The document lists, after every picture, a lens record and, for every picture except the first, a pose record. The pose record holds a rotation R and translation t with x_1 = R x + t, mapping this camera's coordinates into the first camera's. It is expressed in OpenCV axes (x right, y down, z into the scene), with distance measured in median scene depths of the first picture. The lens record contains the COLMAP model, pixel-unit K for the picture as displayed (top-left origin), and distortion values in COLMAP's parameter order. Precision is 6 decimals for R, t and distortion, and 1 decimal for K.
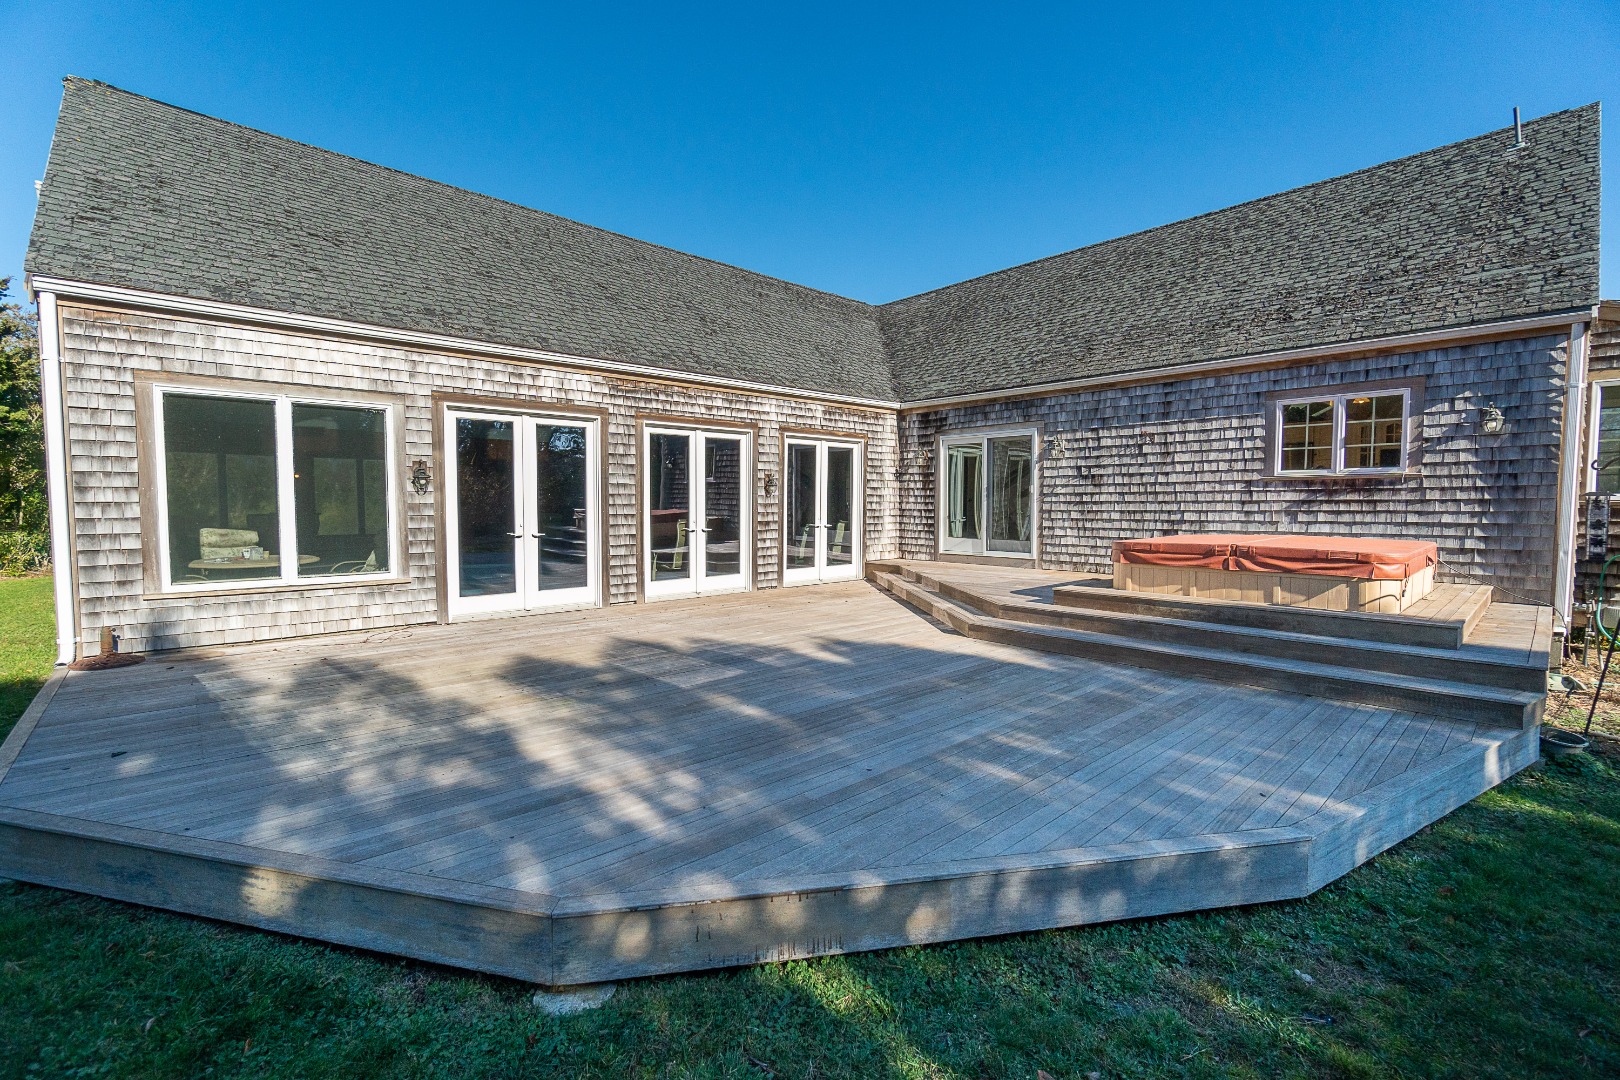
lens RADIAL K [[705.6, 0, 806.8], [0, 705.6, 541.3], [0, 0, 1]] dist [0.000580, -0.000350]
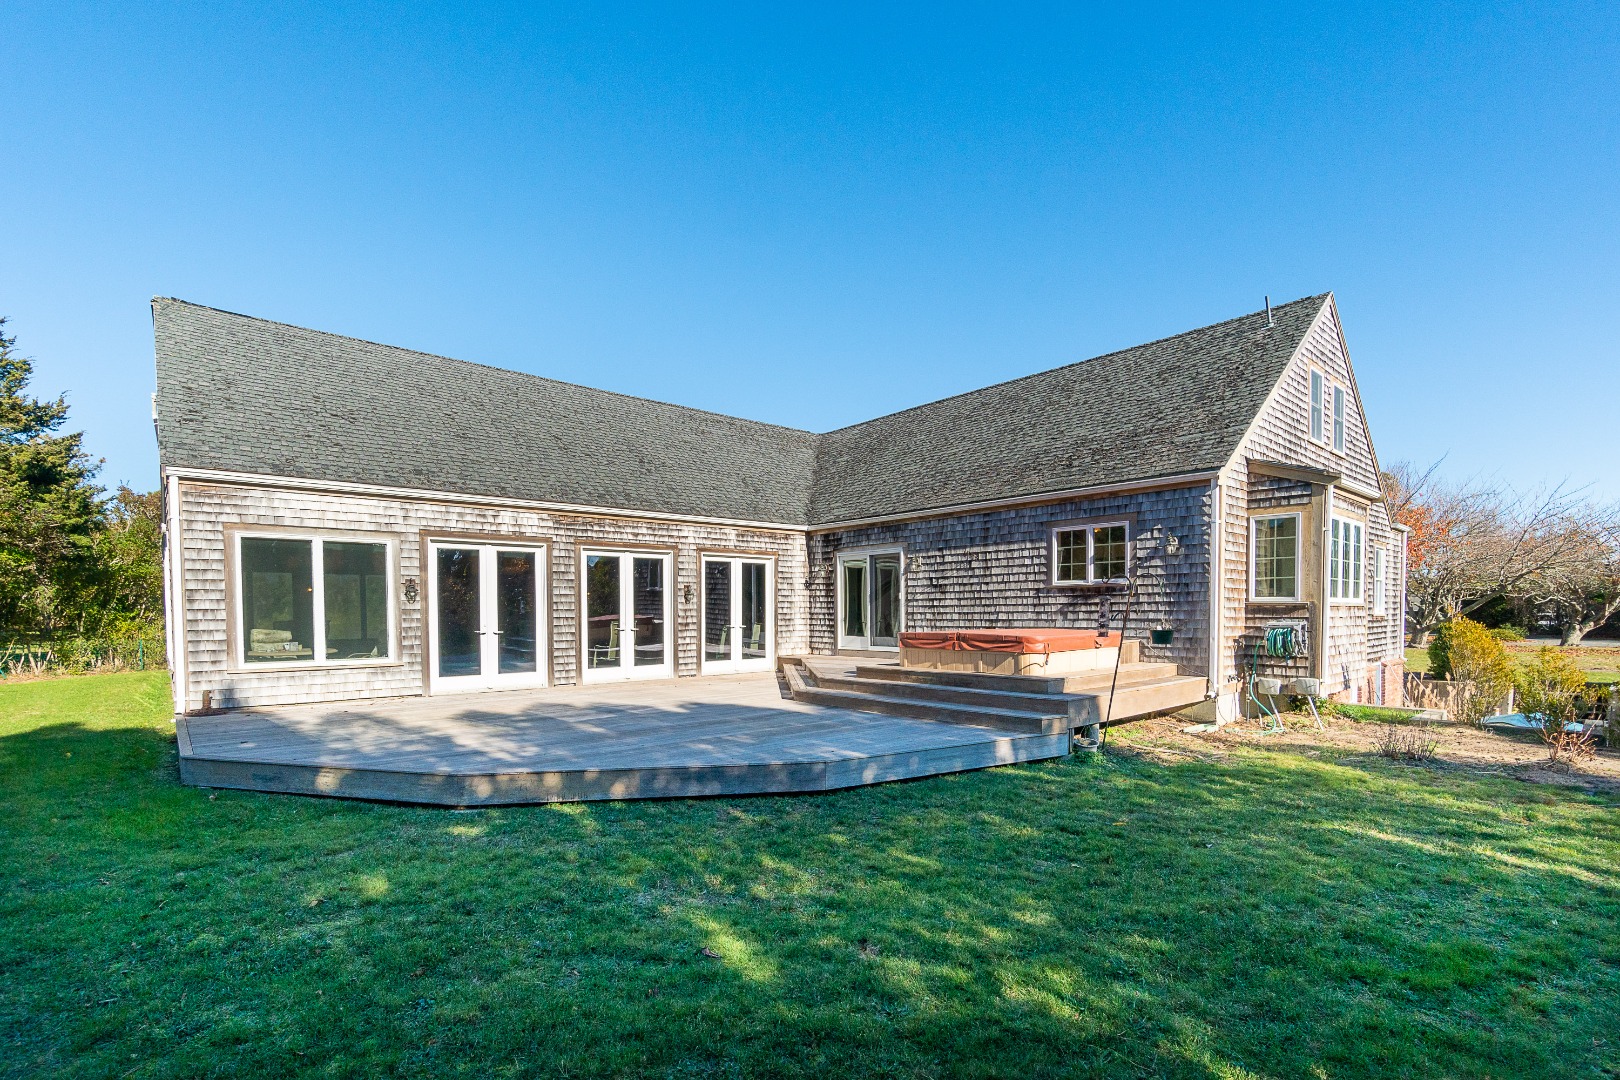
lens RADIAL K [[794.7, 0, 850.3], [0, 794.7, 639.7], [0, 0, 1]] dist [-0.002163, 0.001090]
pose [[0.999965, -0.006522, -0.005296, 0.305843], [0.006415, 0.999781, -0.019895, 0.039726], [0.005425, 0.019861, 0.999788, -0.524147]]
